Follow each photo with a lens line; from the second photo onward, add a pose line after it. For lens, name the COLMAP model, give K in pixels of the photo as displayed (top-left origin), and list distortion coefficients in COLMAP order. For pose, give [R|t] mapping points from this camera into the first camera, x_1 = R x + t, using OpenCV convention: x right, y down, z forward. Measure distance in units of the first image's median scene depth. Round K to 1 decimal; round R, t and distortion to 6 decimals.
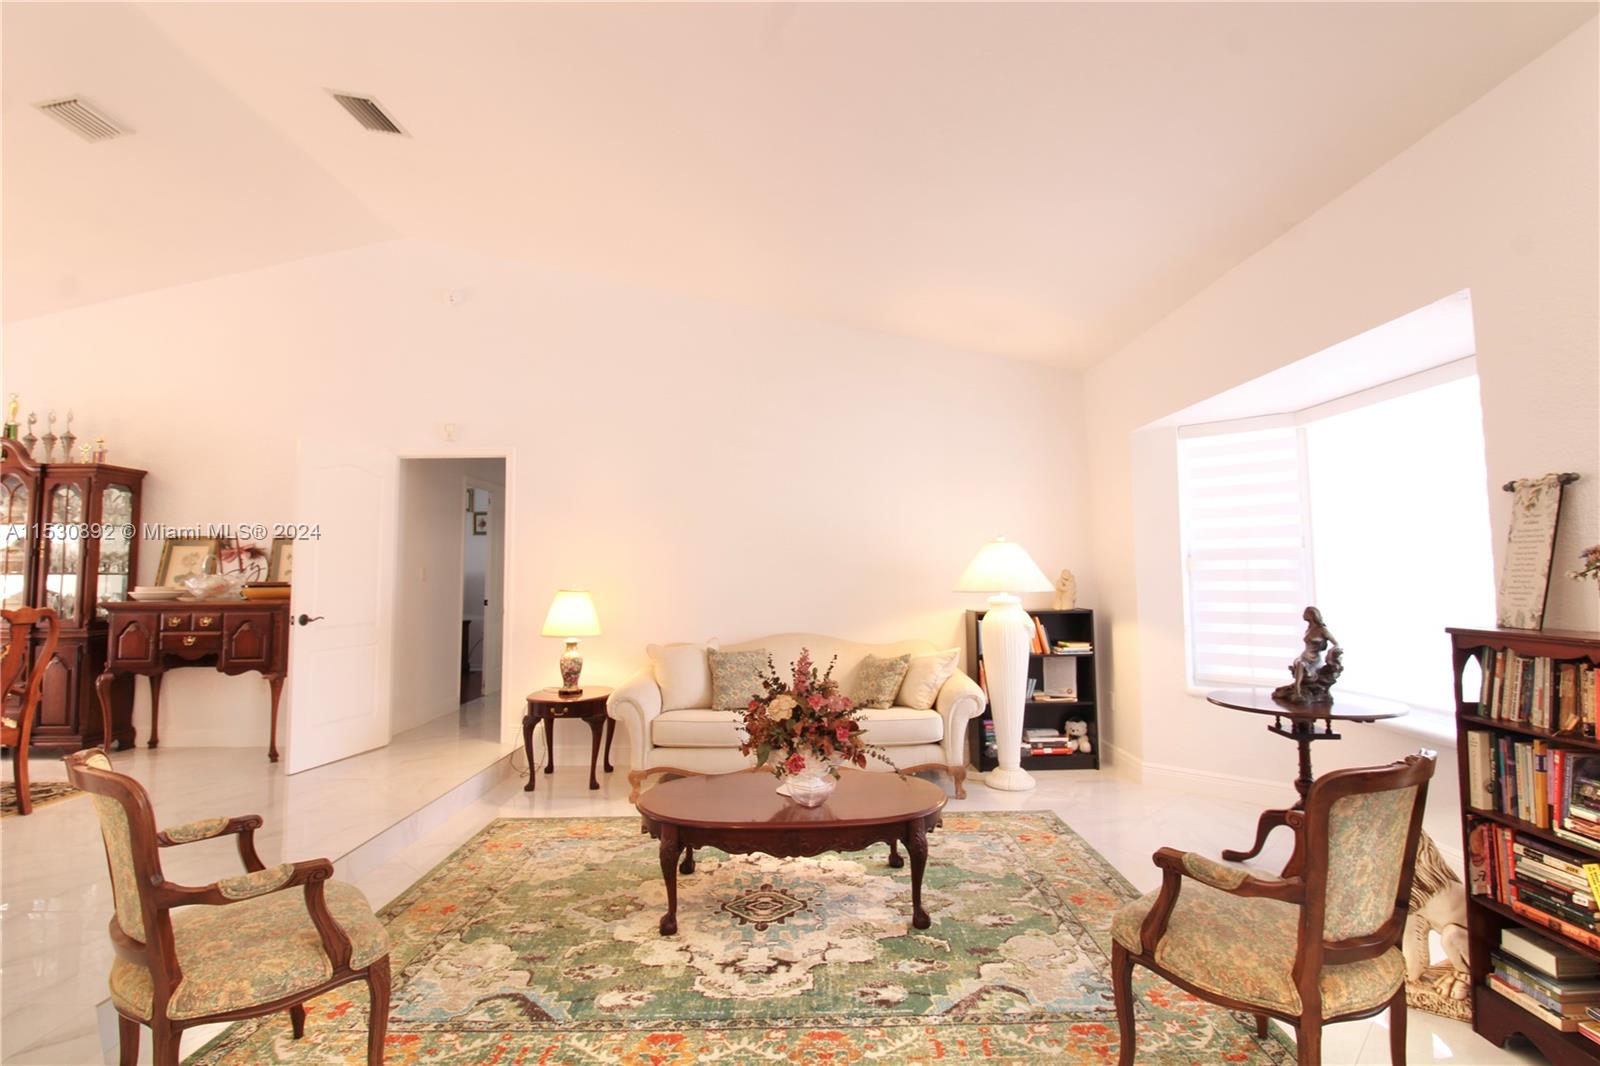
lens RADIAL K [[740.6, 0, 784.3], [0, 740.6, 516.1], [0, 0, 1]] dist [-0.003700, -0.010176]
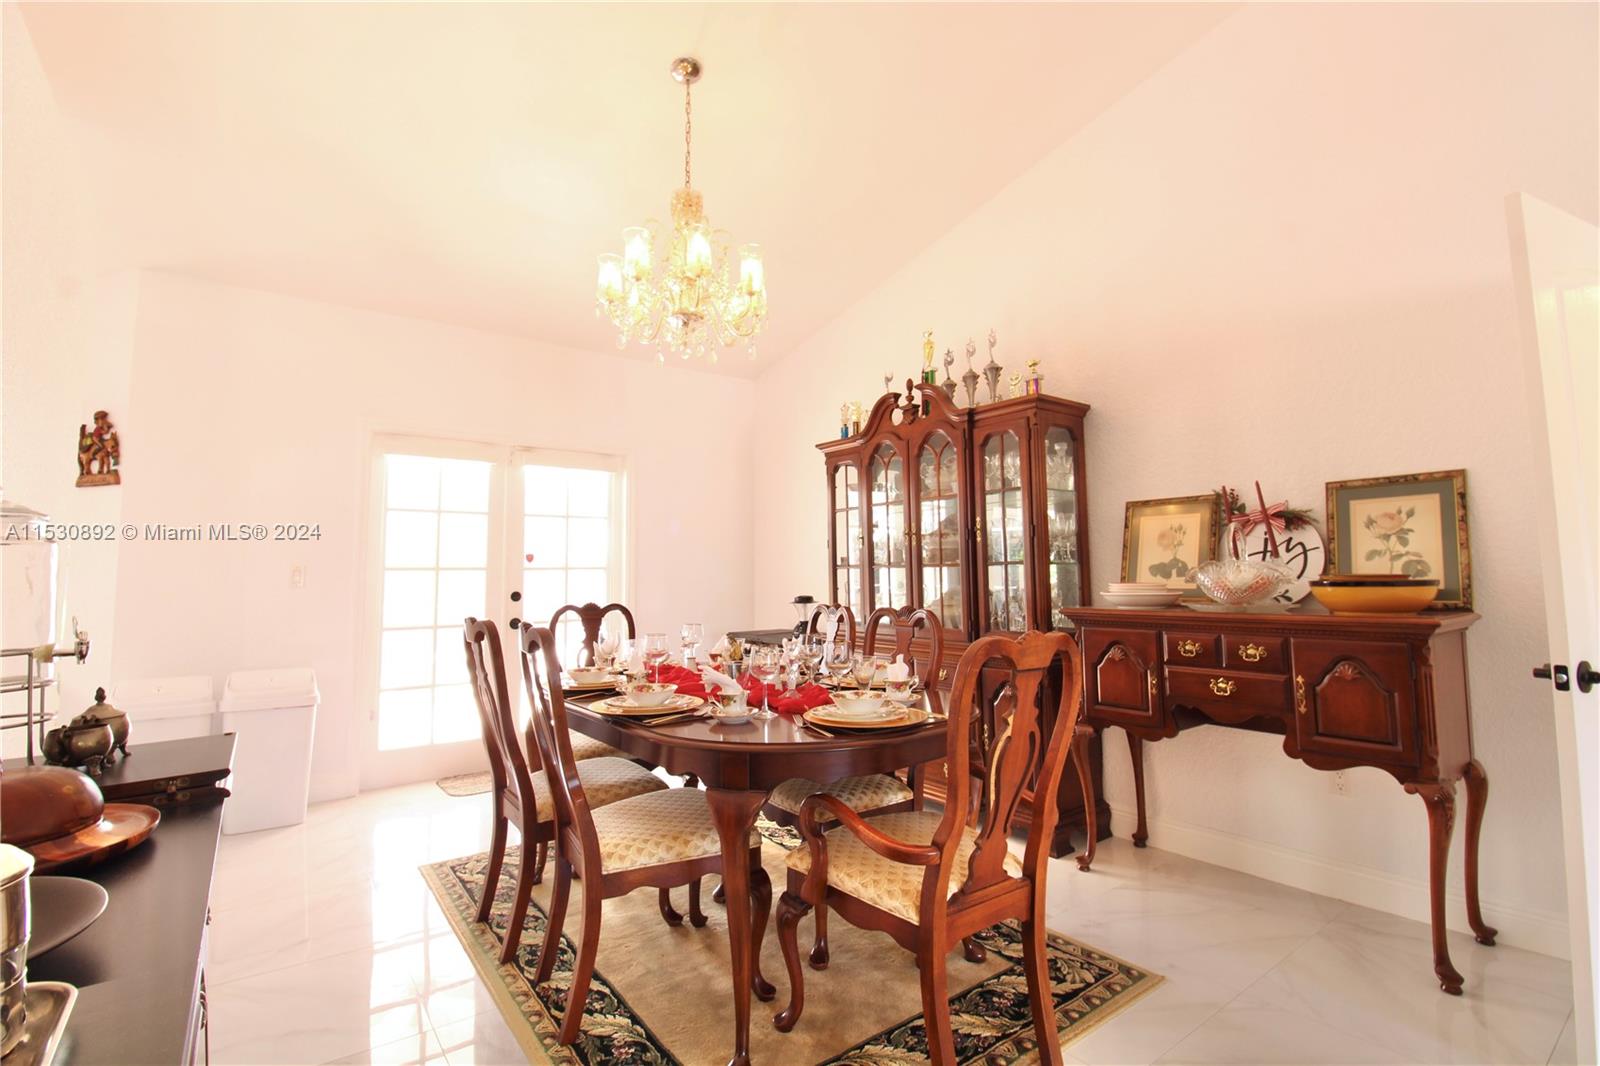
lens RADIAL K [[740.6, 0, 812.2], [0, 740.6, 523.7], [0, 0, 1]] dist [-0.003700, -0.010176]
pose [[0.600274, -0.059389, -0.797587, -0.554916], [0.070203, 0.997303, -0.021424, 0.044209], [0.796708, -0.043133, 0.602824, 0.452656]]
